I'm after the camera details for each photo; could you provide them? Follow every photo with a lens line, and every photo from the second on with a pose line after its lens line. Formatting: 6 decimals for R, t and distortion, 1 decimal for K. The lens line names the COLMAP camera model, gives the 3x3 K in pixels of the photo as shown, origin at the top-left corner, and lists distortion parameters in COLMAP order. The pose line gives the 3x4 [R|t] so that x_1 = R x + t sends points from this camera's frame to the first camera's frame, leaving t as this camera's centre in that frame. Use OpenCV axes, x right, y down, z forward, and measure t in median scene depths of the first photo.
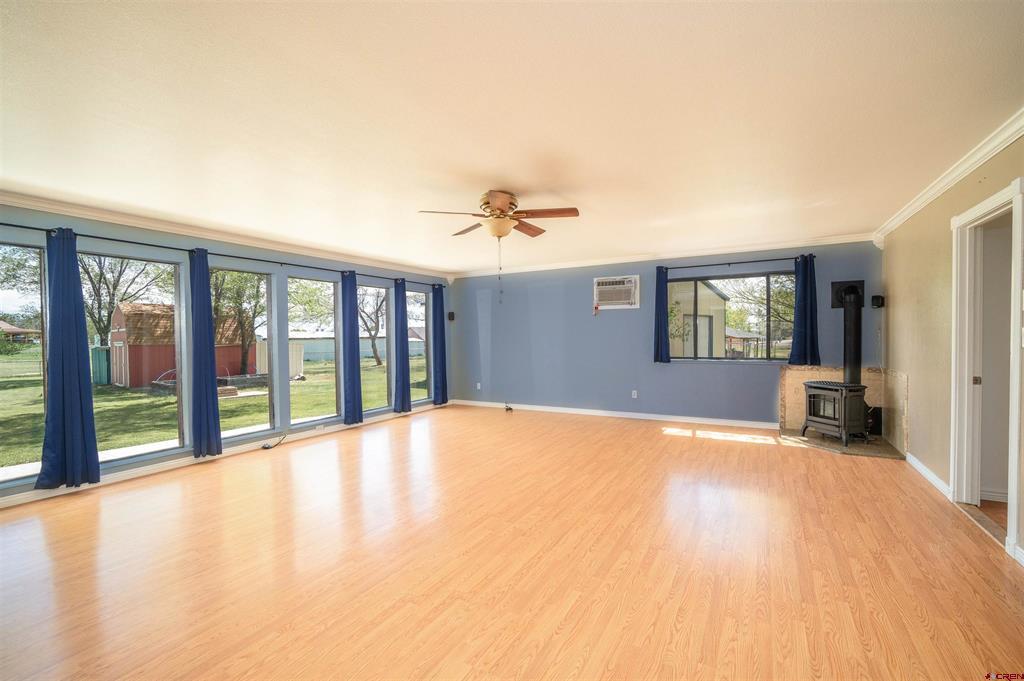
lens RADIAL K [[439.2, 0, 511.4], [0, 439.2, 344.4], [0, 0, 1]] dist [-0.002291, 0.000119]
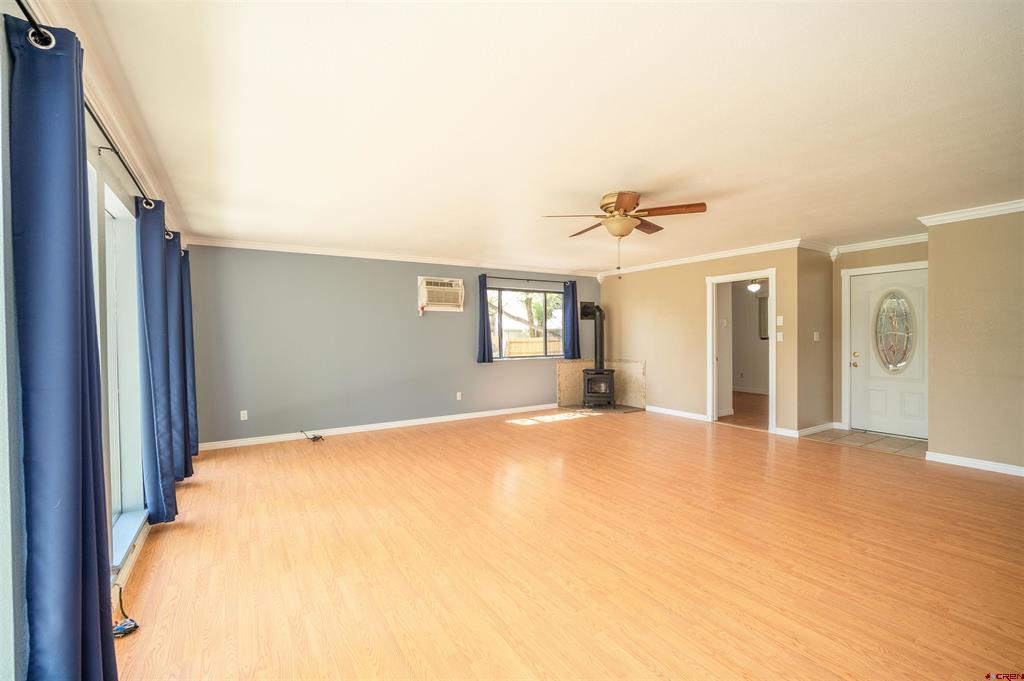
lens RADIAL K [[444.7, 0, 514.9], [0, 444.7, 341.1], [0, 0, 1]] dist [0.000047, -0.000232]
pose [[0.474015, -0.001061, 0.880516, -0.652611], [0.022283, 0.999693, -0.010791, 0.000296], [-0.880235, 0.024736, 0.473893, 0.462945]]
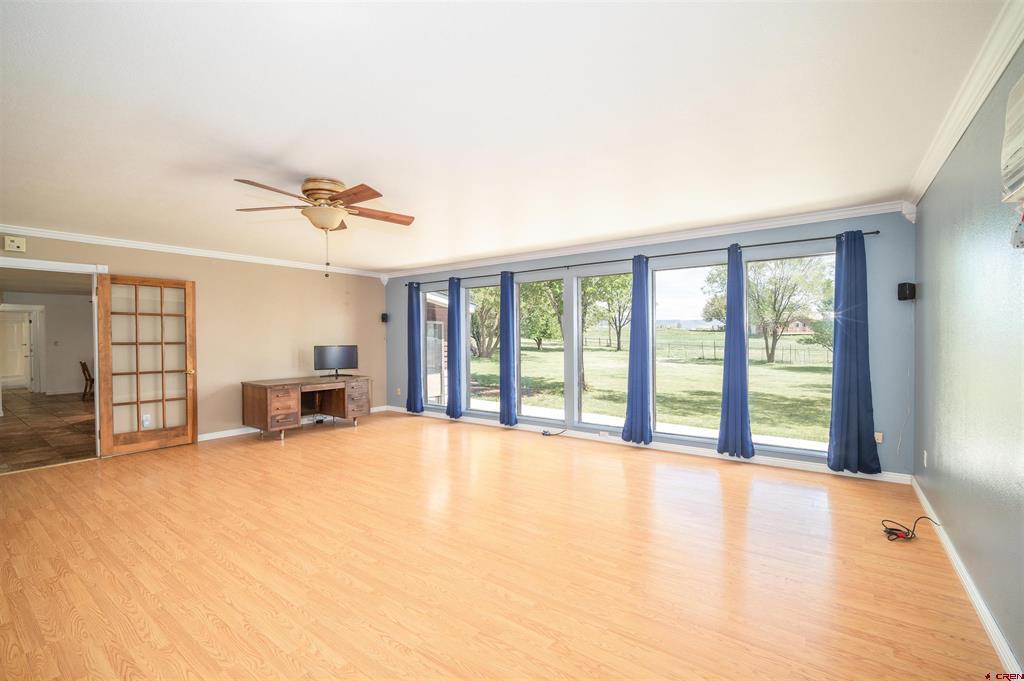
lens RADIAL K [[444.7, 0, 514.9], [0, 444.7, 341.1], [0, 0, 1]] dist [0.000047, -0.000232]
pose [[-0.116929, 0.020299, -0.992933, 0.520919], [-0.011270, 0.999700, 0.021764, -0.026054], [0.993076, 0.013735, -0.116665, 0.936516]]
